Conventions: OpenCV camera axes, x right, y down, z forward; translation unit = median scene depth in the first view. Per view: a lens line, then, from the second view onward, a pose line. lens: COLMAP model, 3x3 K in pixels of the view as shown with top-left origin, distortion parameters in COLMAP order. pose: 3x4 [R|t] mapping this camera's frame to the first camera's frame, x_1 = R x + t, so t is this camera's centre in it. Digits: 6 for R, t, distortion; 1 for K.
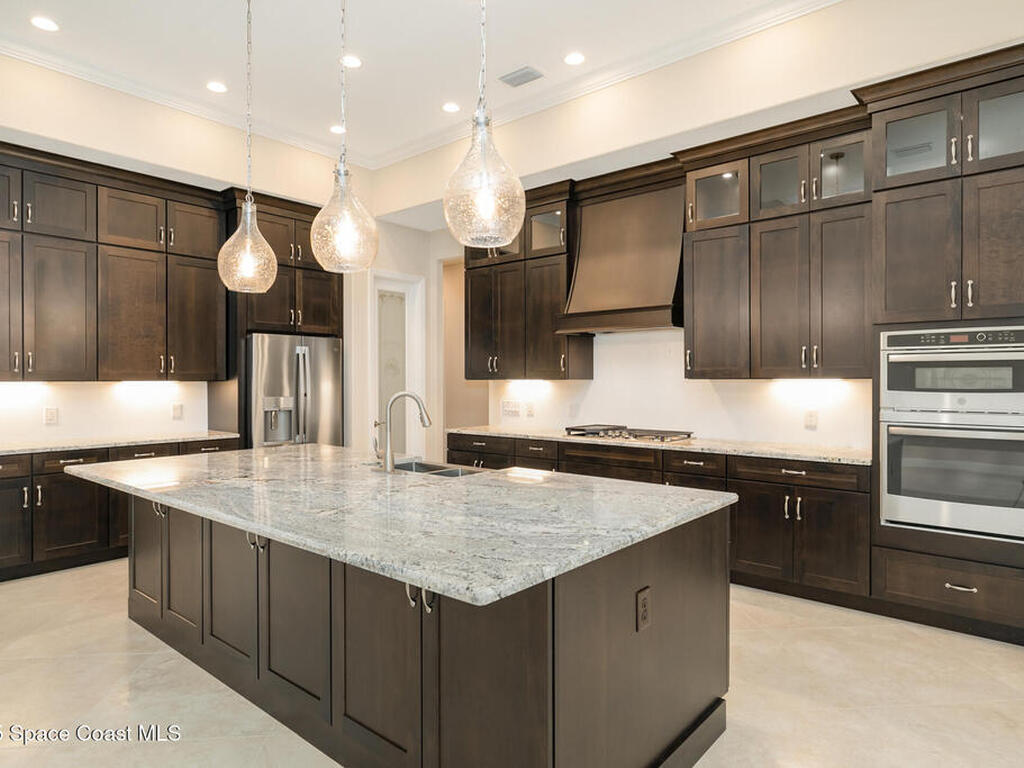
lens RADIAL K [[605.9, 0, 512.0], [0, 605.9, 384.0], [0, 0, 1]] dist [0.002019, 0.000890]
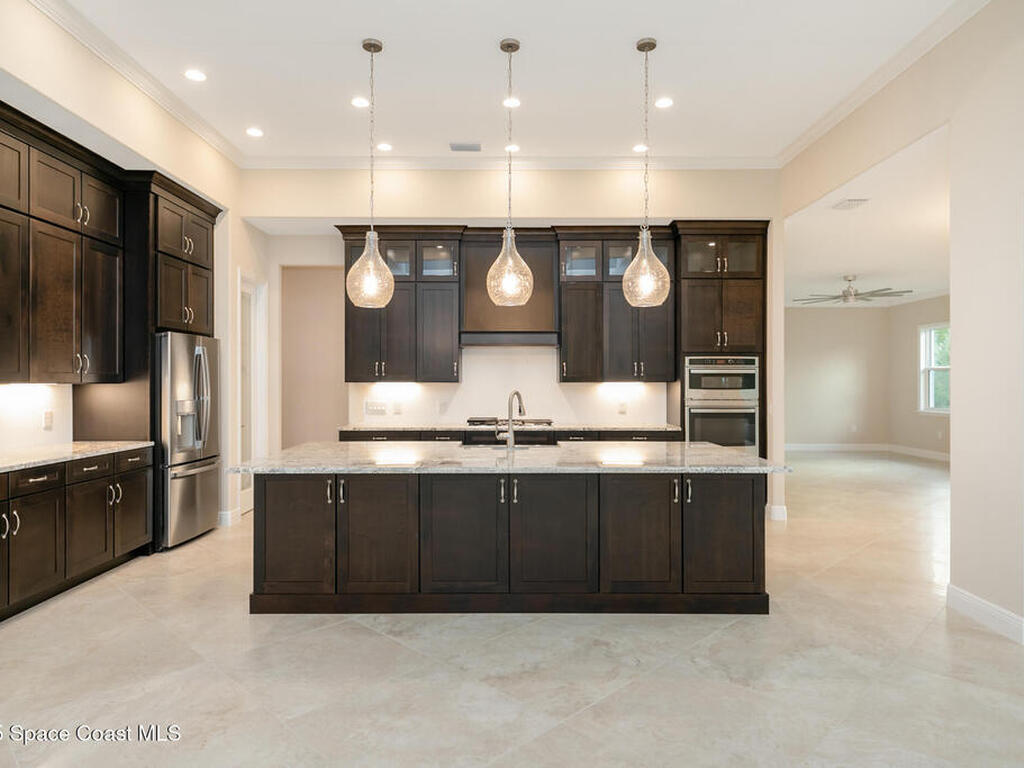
lens RADIAL K [[621.5, 0, 512.0], [0, 621.5, 384.0], [0, 0, 1]] dist [0.001970, 0.000348]
pose [[0.766826, 0.000745, 0.641854, -0.798303], [0.003063, 0.999984, -0.004820, 0.002801], [-0.641847, 0.005662, 0.766812, -0.073419]]
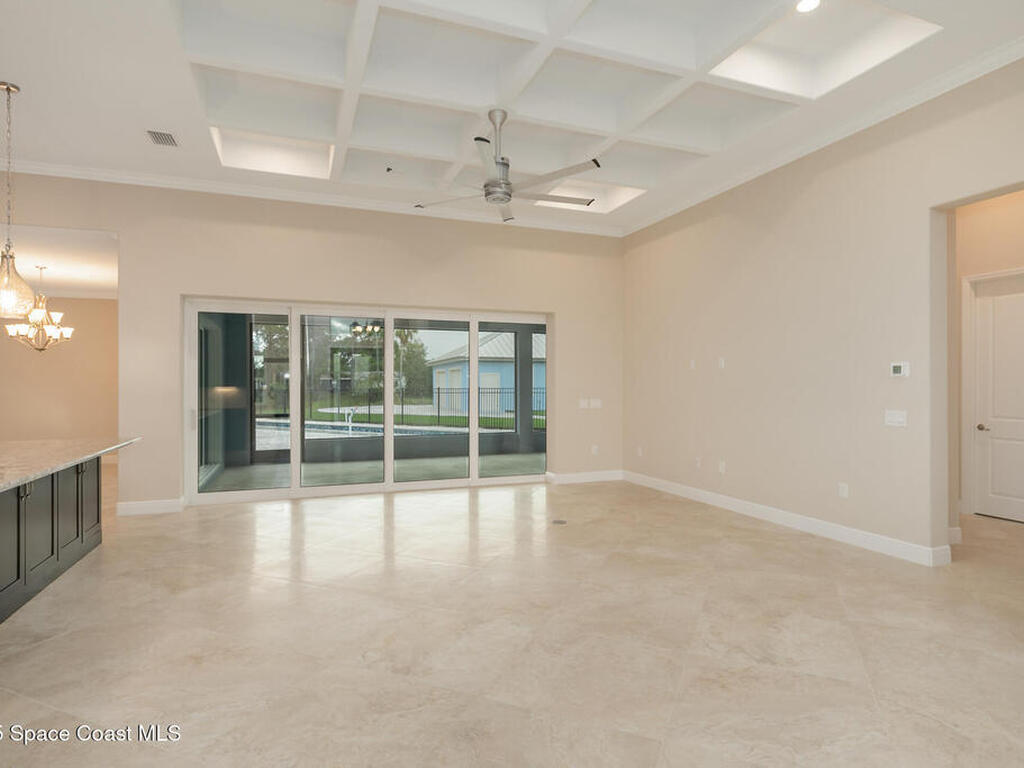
lens RADIAL K [[560.4, 0, 512.0], [0, 560.4, 384.0], [0, 0, 1]] dist [0.003901, 0.000563]
pose [[-0.875109, 0.006219, 0.483886, -1.259358], [0.008173, 0.999965, 0.001927, 0.001668], [-0.483857, 0.005641, -0.875129, 0.962664]]
